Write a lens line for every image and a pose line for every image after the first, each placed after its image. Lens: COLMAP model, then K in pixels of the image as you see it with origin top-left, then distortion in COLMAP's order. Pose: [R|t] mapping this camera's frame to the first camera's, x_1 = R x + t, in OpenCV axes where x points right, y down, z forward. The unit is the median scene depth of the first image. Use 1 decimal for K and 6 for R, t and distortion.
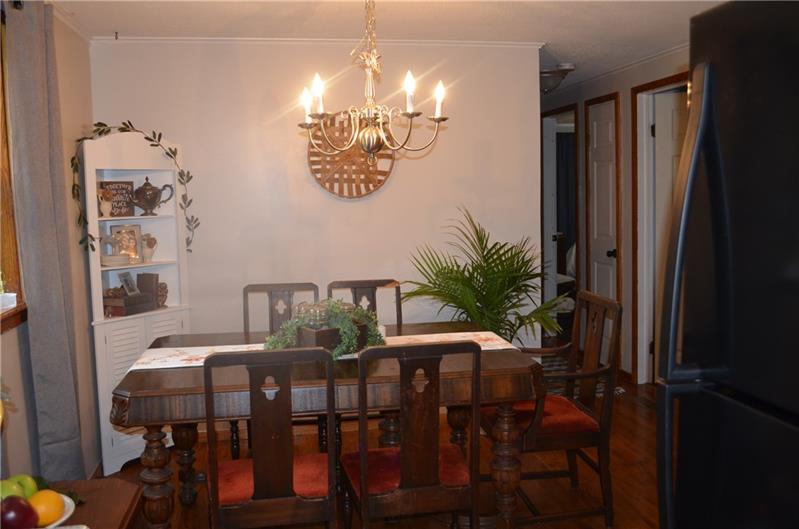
lens RADIAL K [[755.0, 0, 395.8], [0, 755.0, 265.0], [0, 0, 1]] dist [0.000491, 0.000000]
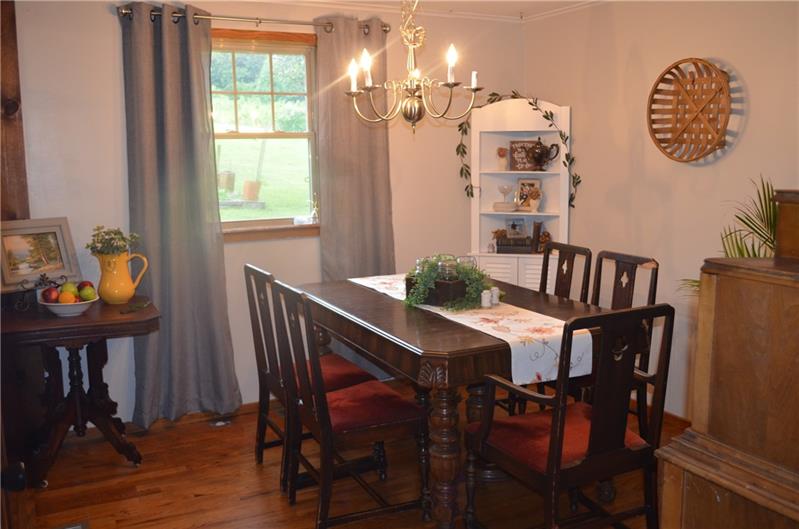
lens RADIAL K [[755.0, 0, 397.3], [0, 755.0, 264.7], [0, 0, 1]] dist [0.000491, 0.000000]
pose [[0.318802, 0.162978, -0.933704, 0.692984], [-0.095215, 0.985629, 0.139532, -0.065446], [0.943027, 0.044419, 0.329739, 0.432991]]
